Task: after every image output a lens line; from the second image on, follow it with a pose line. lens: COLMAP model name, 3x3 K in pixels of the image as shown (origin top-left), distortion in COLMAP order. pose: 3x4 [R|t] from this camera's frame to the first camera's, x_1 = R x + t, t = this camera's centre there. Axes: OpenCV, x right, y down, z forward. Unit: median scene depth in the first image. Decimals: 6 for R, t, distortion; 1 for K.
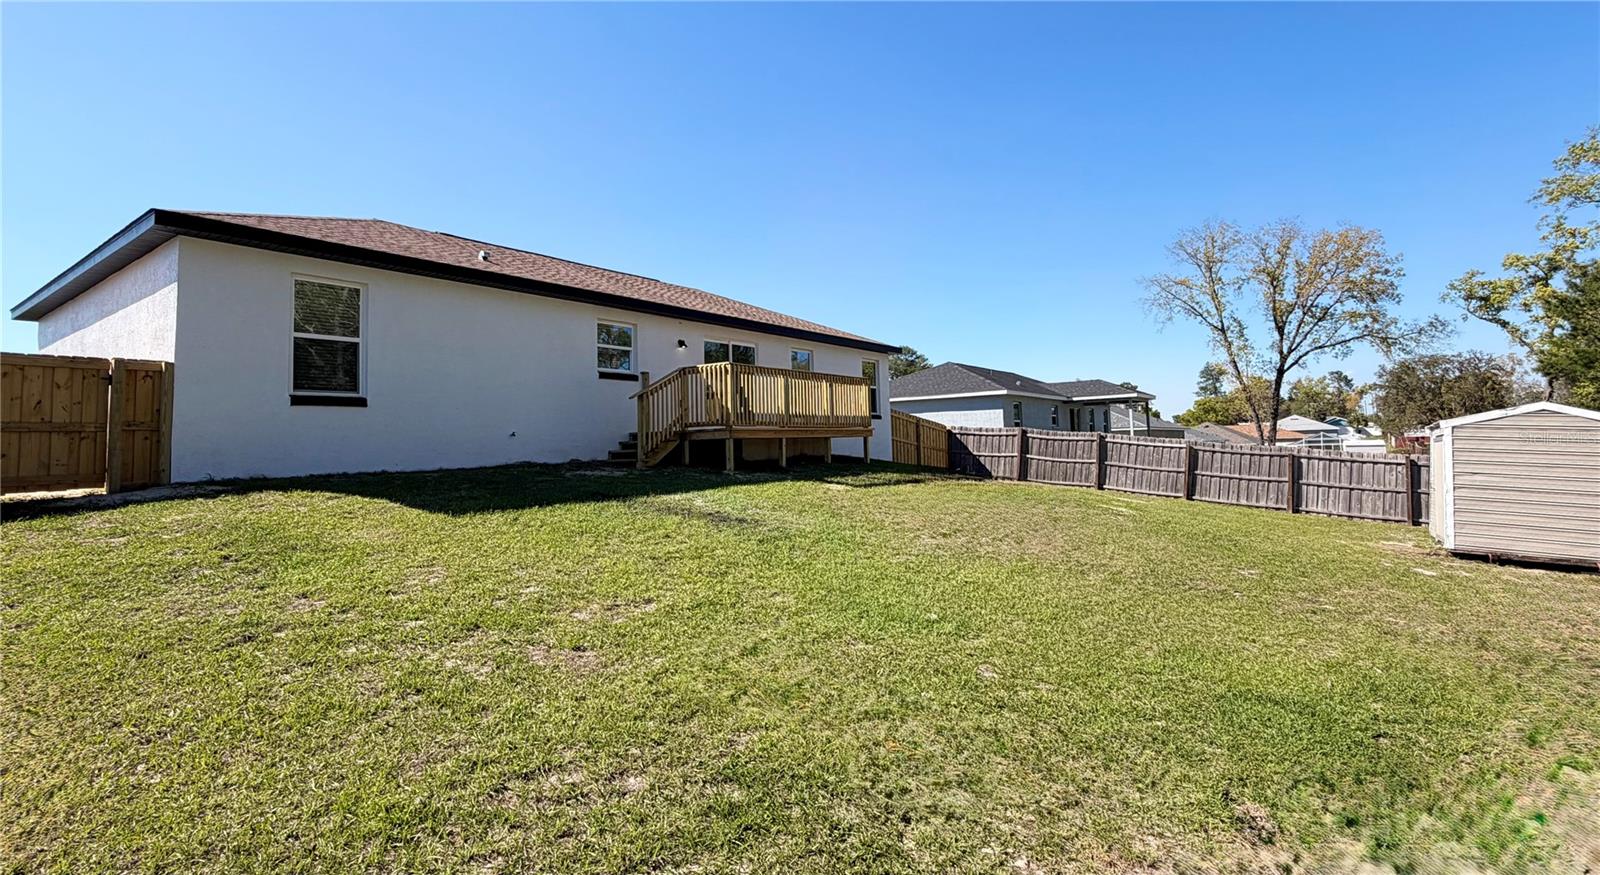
lens RADIAL K [[738.4, 0, 790.7], [0, 738.4, 407.1], [0, 0, 1]] dist [-0.002399, 0.001150]
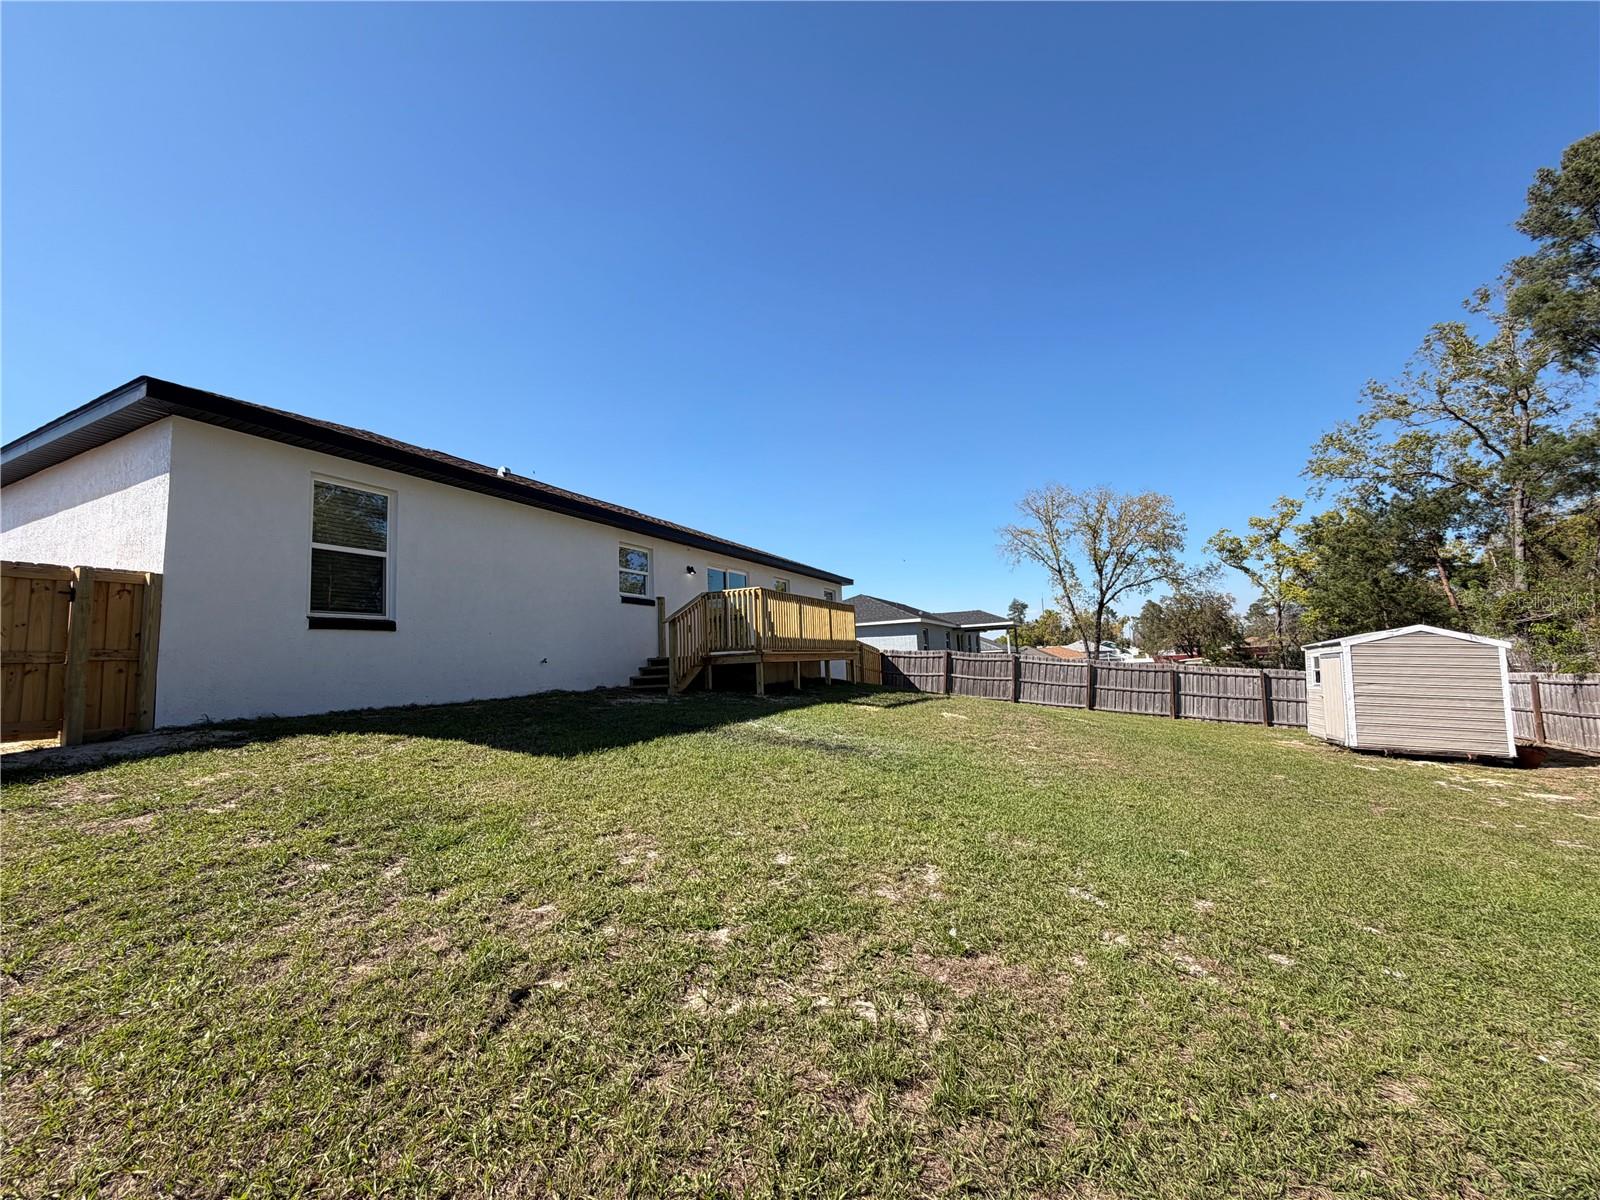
lens RADIAL K [[631.7, 0, 795.6], [0, 631.7, 609.9], [0, 0, 1]] dist [-0.000067, 0.000118]
pose [[0.982230, 0.003008, 0.187657, -0.190775], [0.004493, 0.999208, -0.039532, 0.004747], [-0.187628, 0.039673, 0.981439, 0.136415]]
